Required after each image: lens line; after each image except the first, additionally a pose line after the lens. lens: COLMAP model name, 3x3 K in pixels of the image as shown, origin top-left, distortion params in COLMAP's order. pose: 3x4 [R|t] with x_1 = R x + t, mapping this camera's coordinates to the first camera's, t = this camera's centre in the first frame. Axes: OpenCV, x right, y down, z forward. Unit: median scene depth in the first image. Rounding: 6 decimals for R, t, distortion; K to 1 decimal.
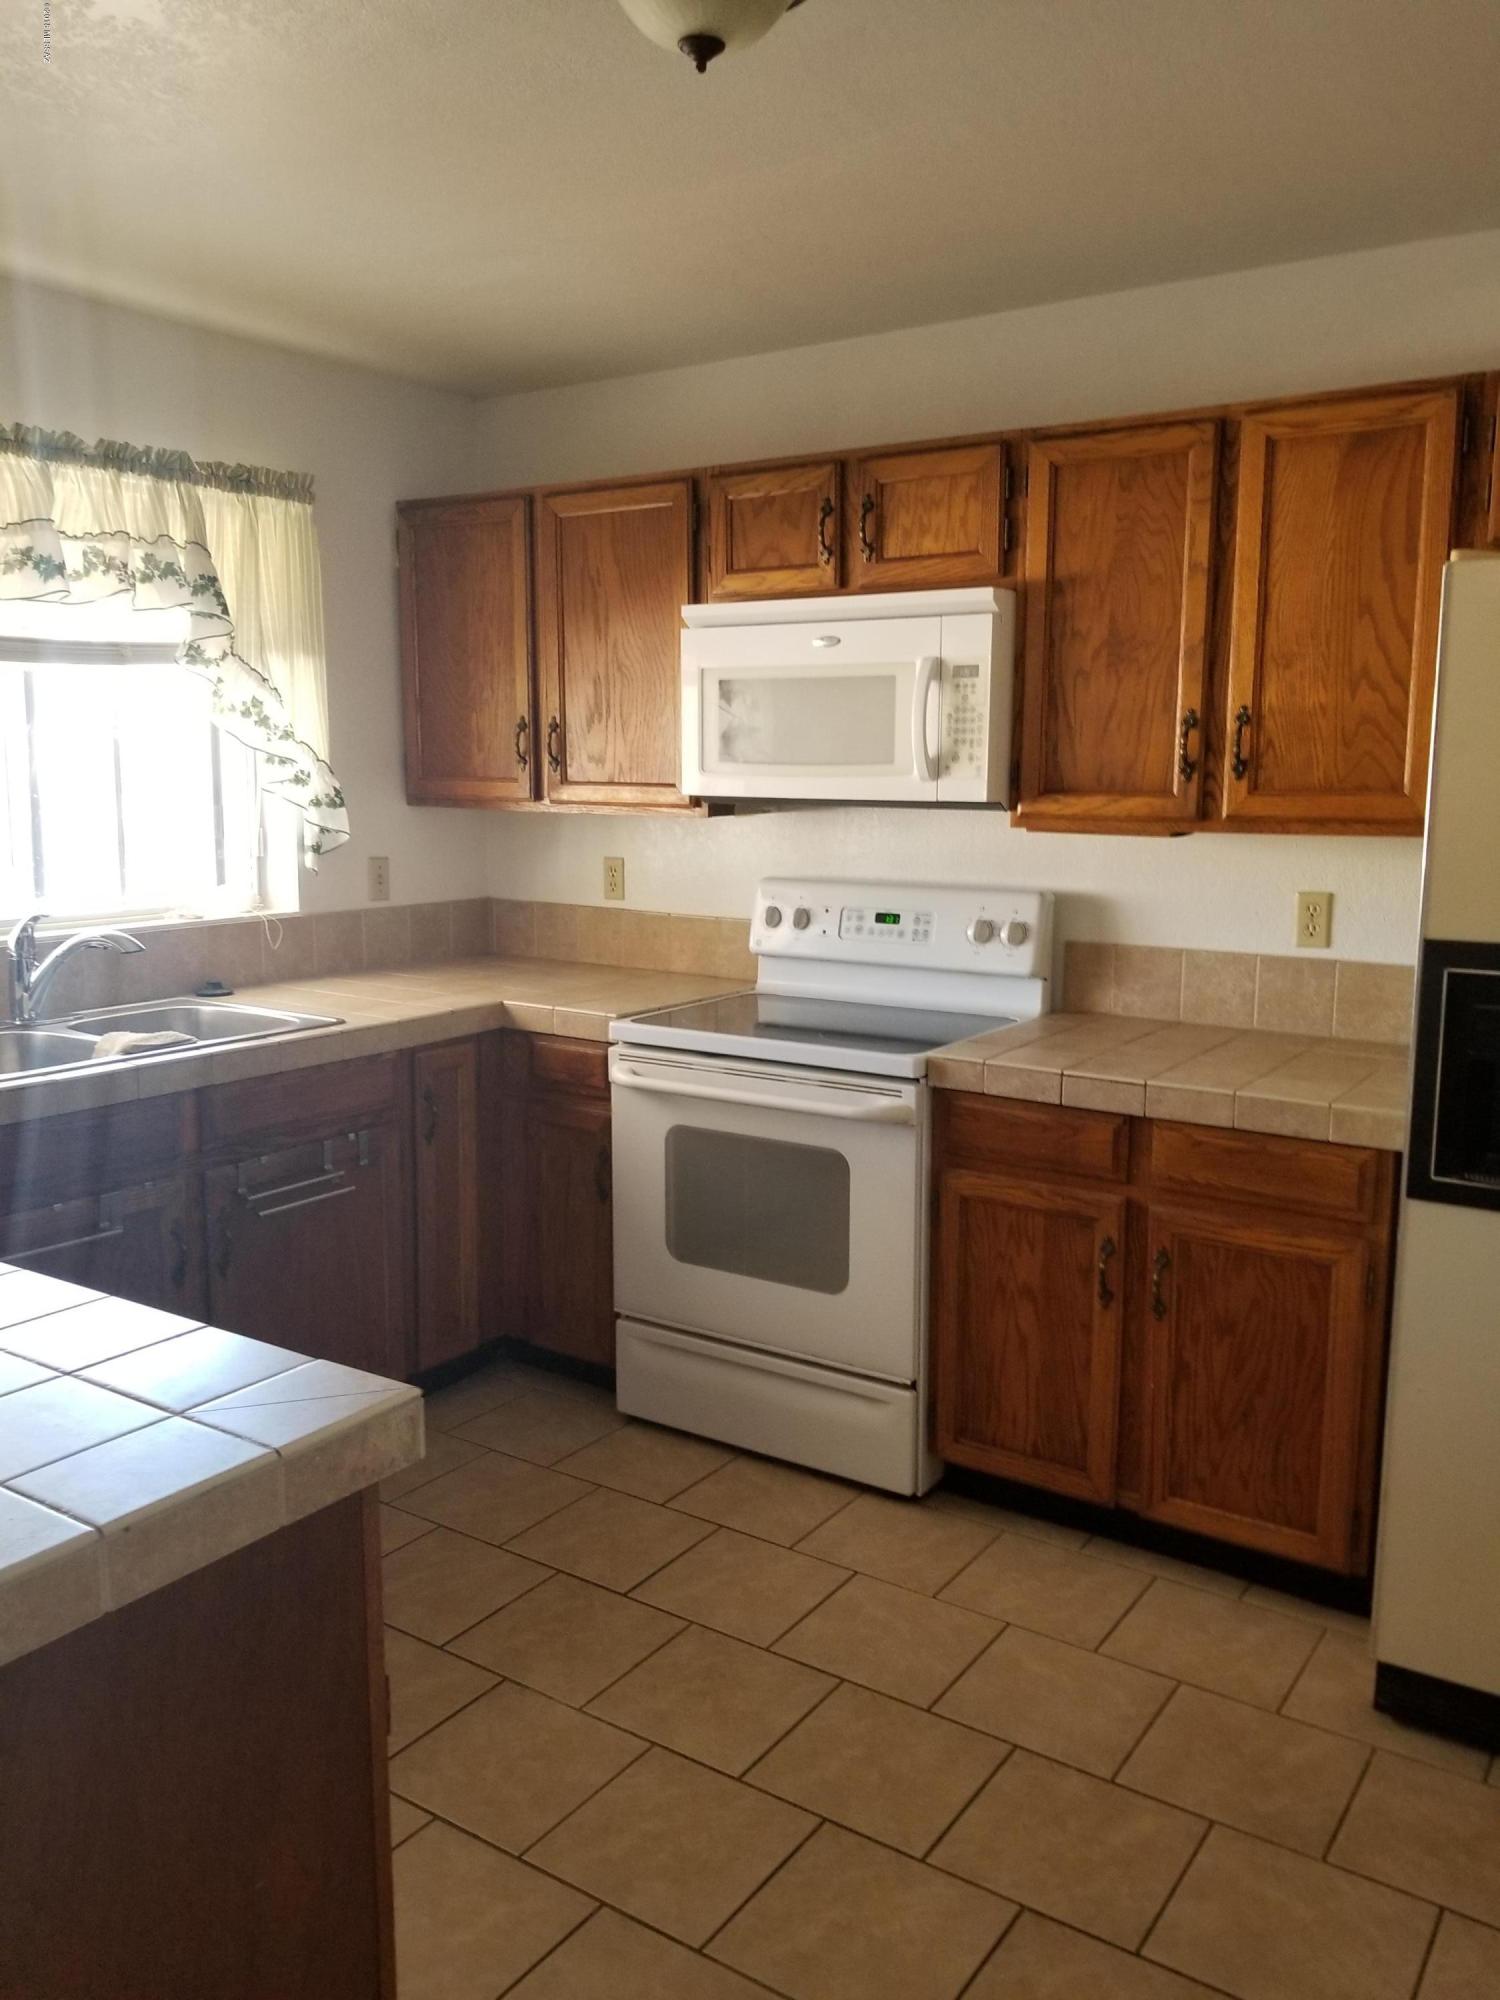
lens RADIAL K [[1568.4, 0, 766.6], [0, 1568.4, 1000.5], [0, 0, 1]] dist [0.079262, -0.142928]
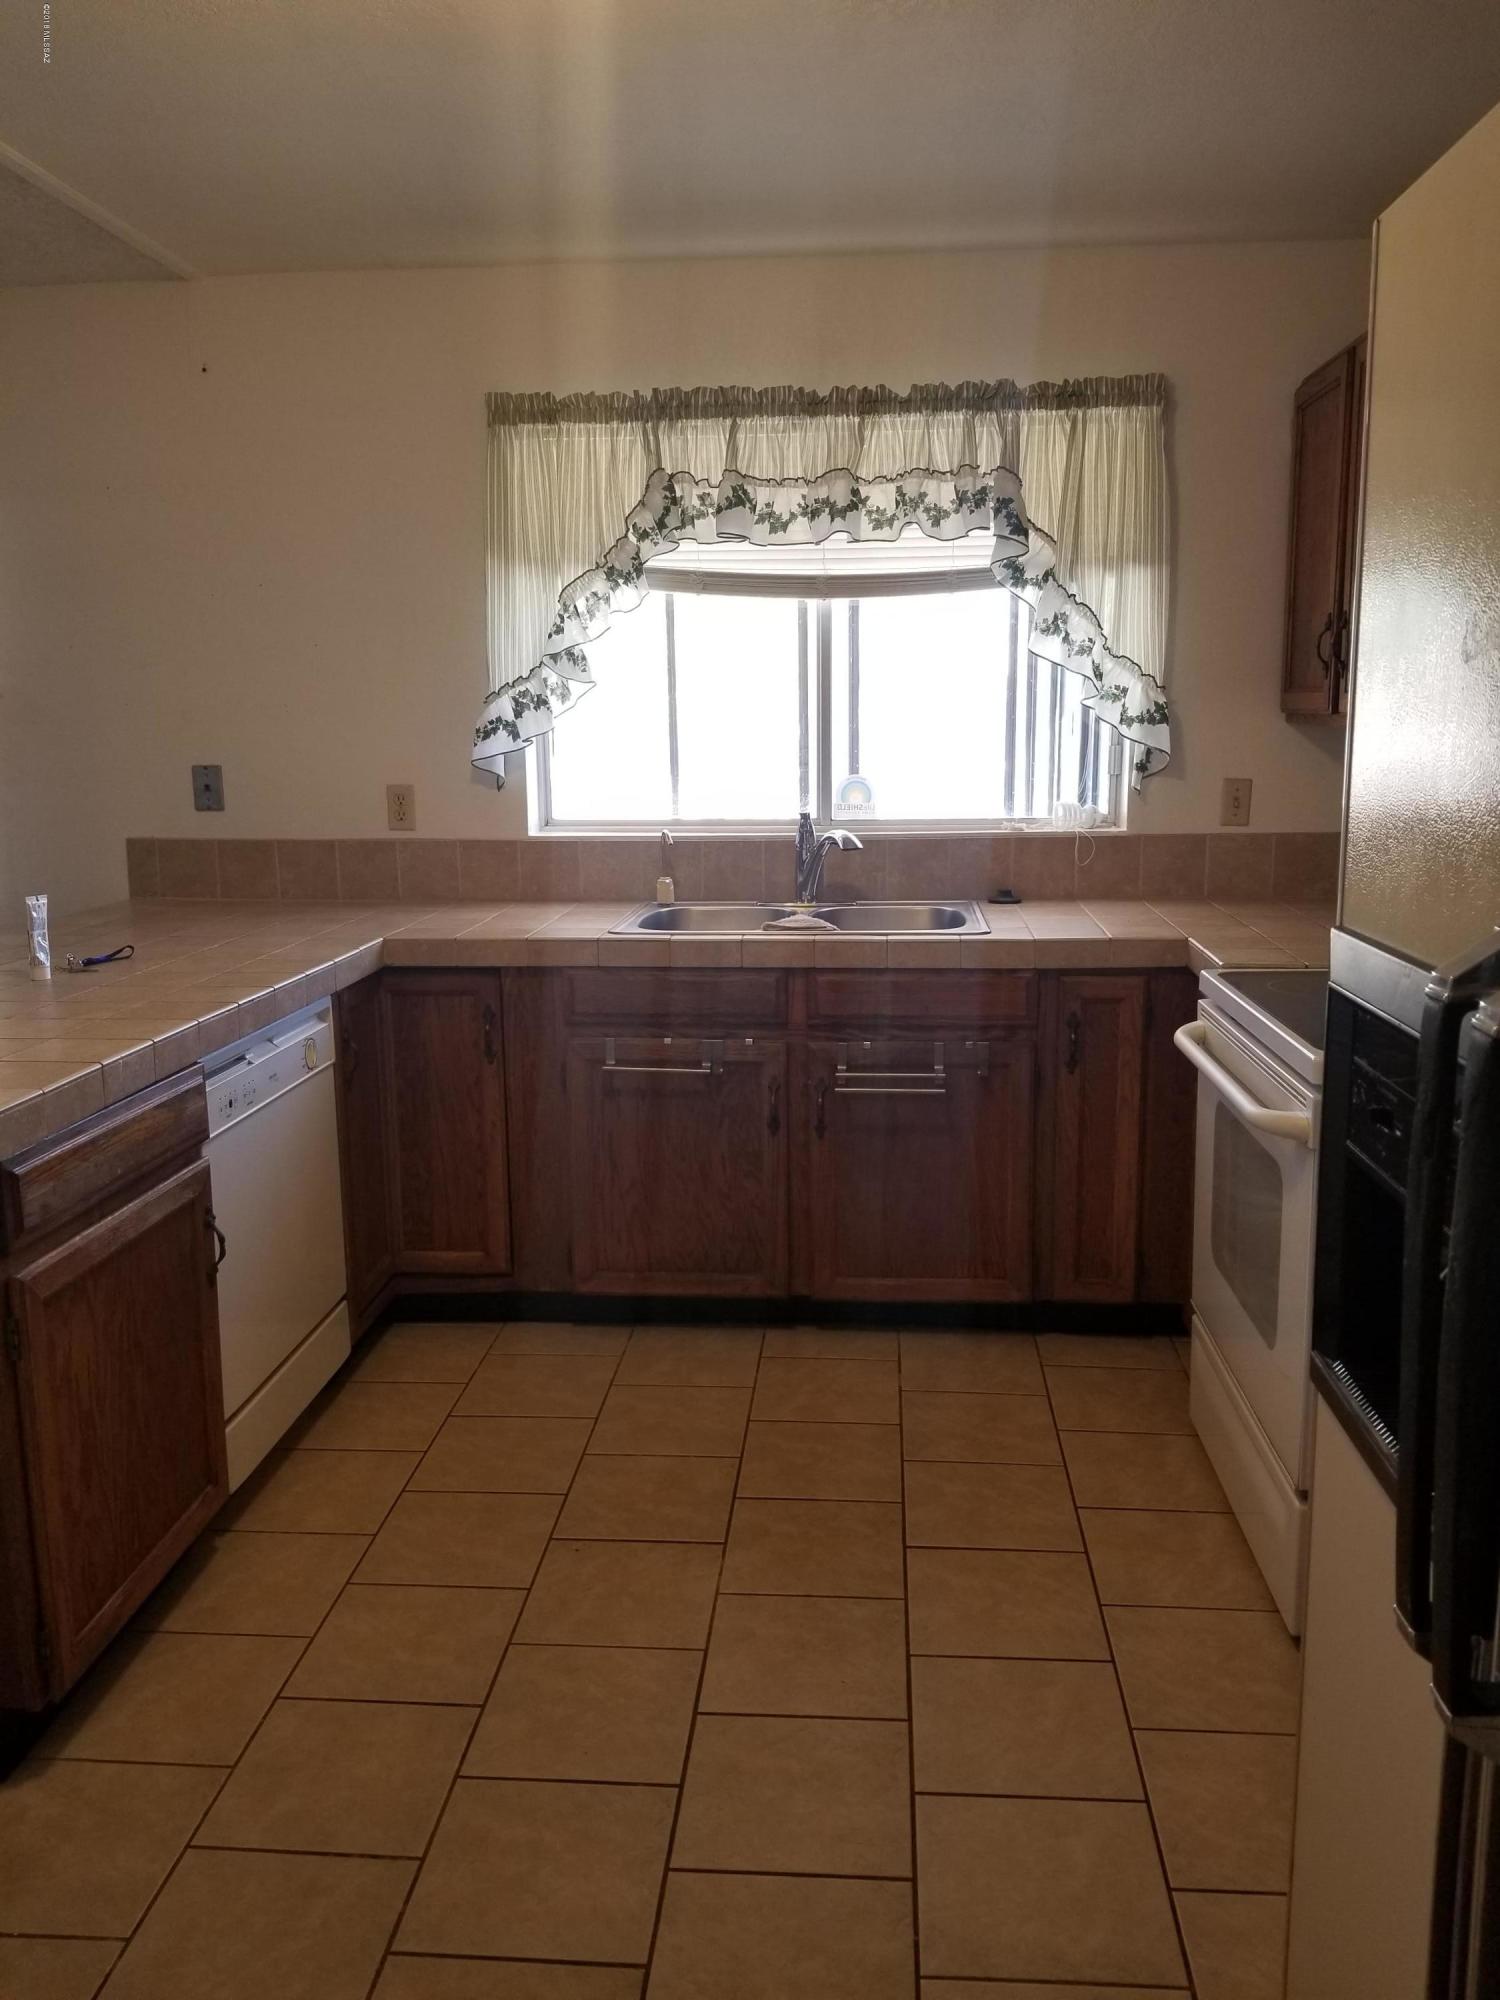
lens RADIAL K [[1568.4, 0, 755.3], [0, 1568.4, 1004.3], [0, 0, 1]] dist [0.079262, -0.142928]
pose [[0.495137, 0.152037, -0.855409, 0.539439], [-0.119437, 0.987133, 0.106316, -0.031407], [0.860566, 0.049526, 0.506925, 0.366458]]
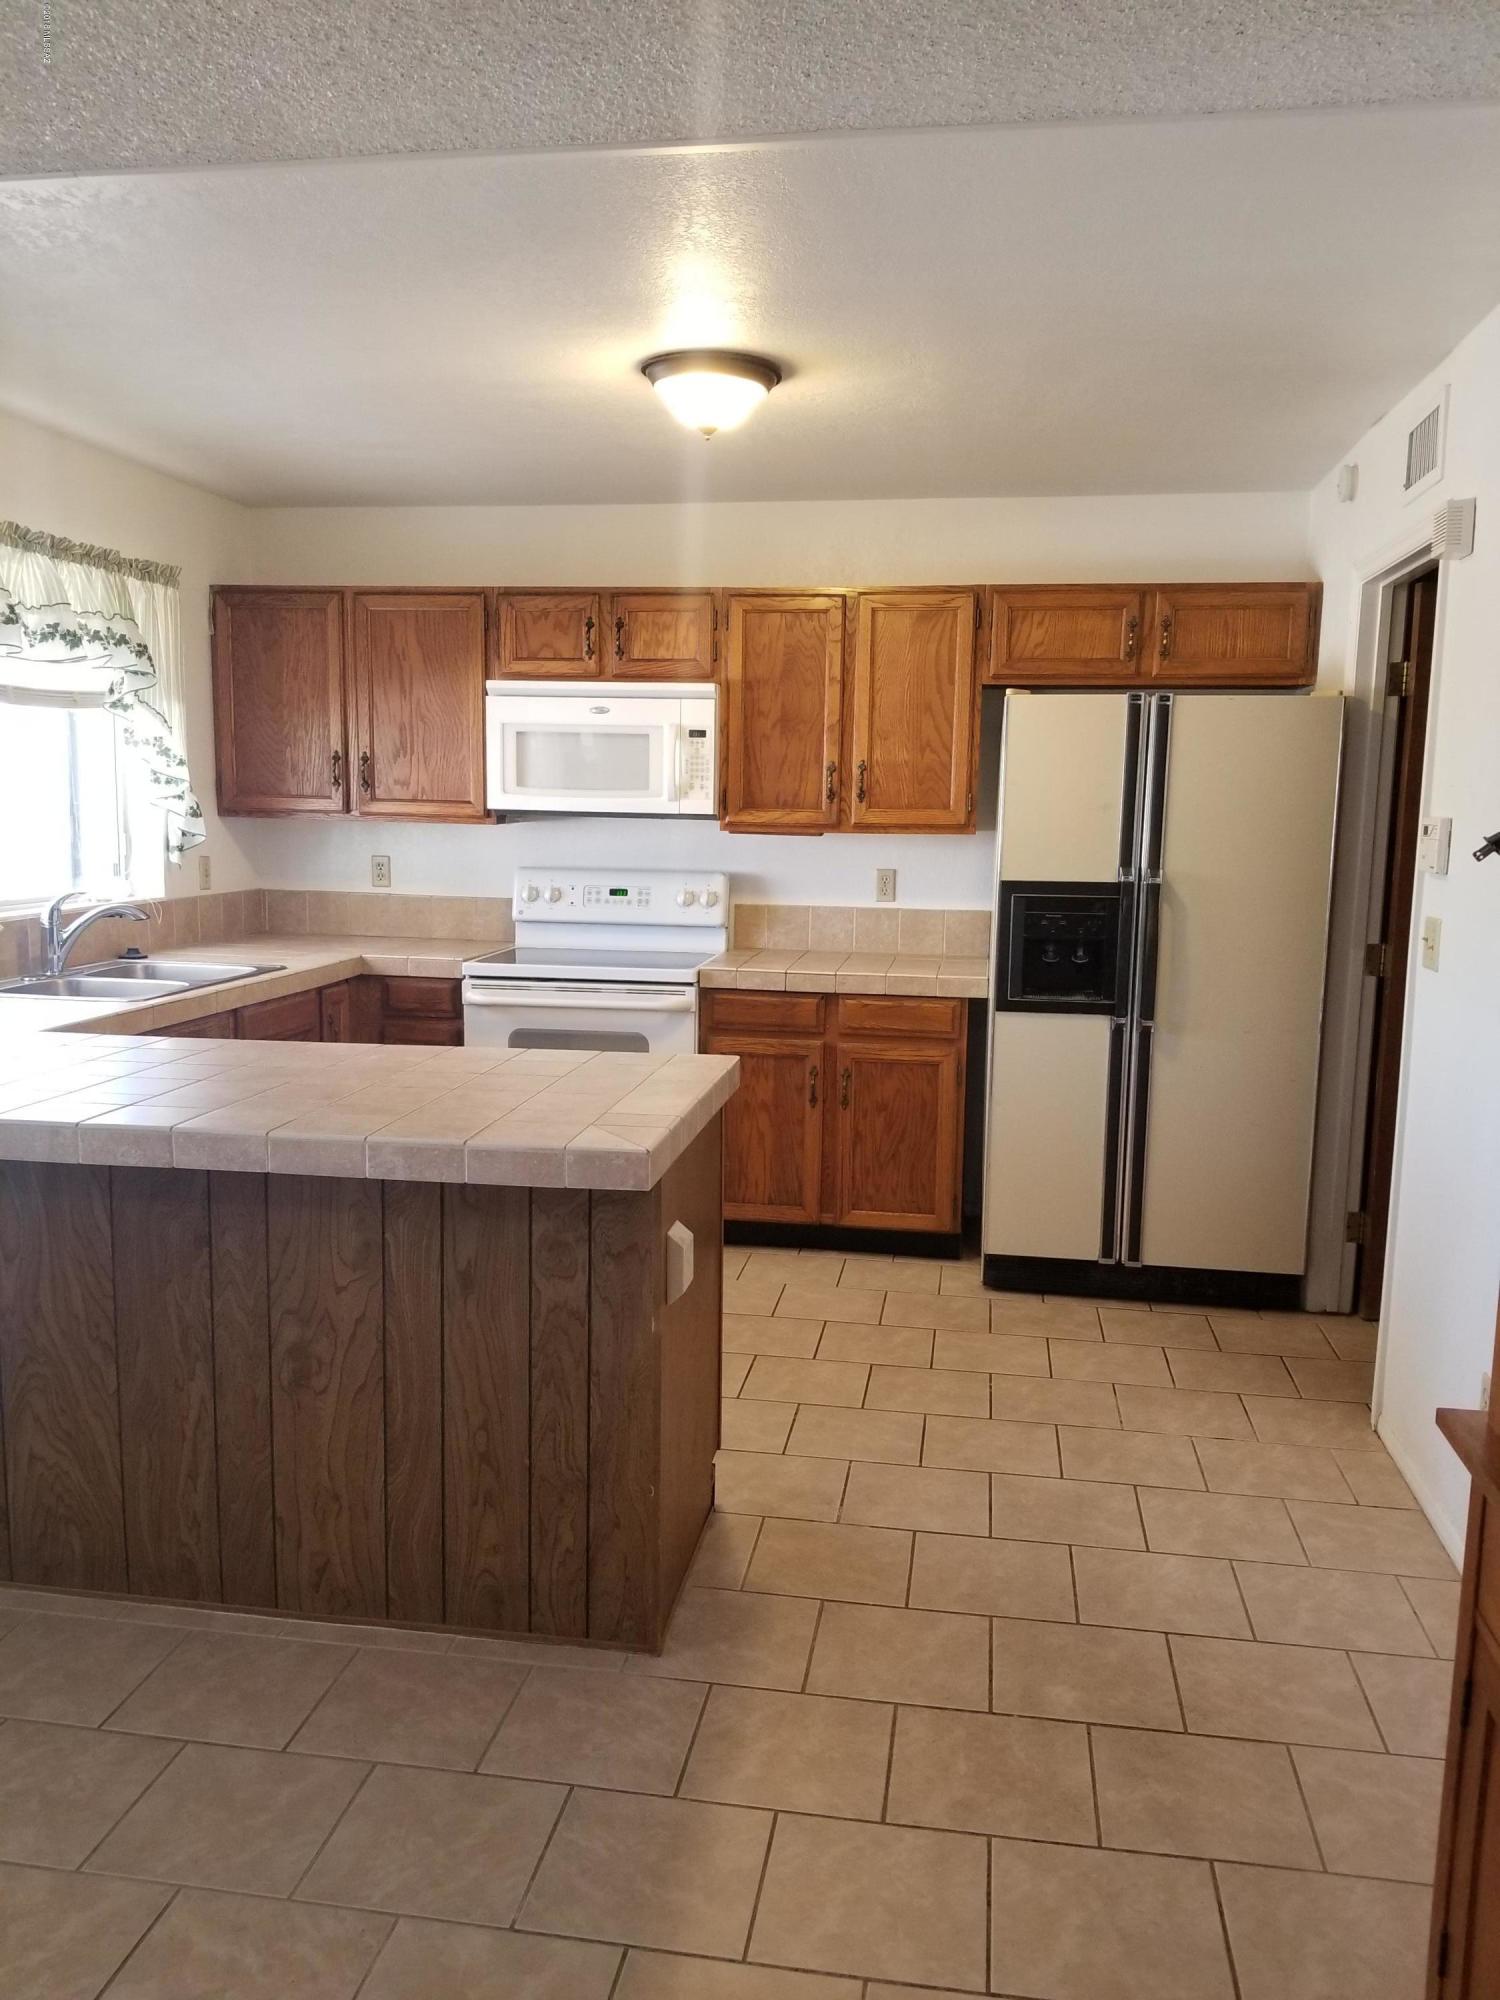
lens RADIAL K [[1568.4, 0, 751.9], [0, 1568.4, 1024.9], [0, 0, 1]] dist [0.079262, -0.142928]
pose [[0.906506, -0.050524, 0.419160, -0.493124], [0.052082, 0.998613, 0.007732, 0.077491], [-0.418969, 0.014821, 0.907880, -0.467344]]
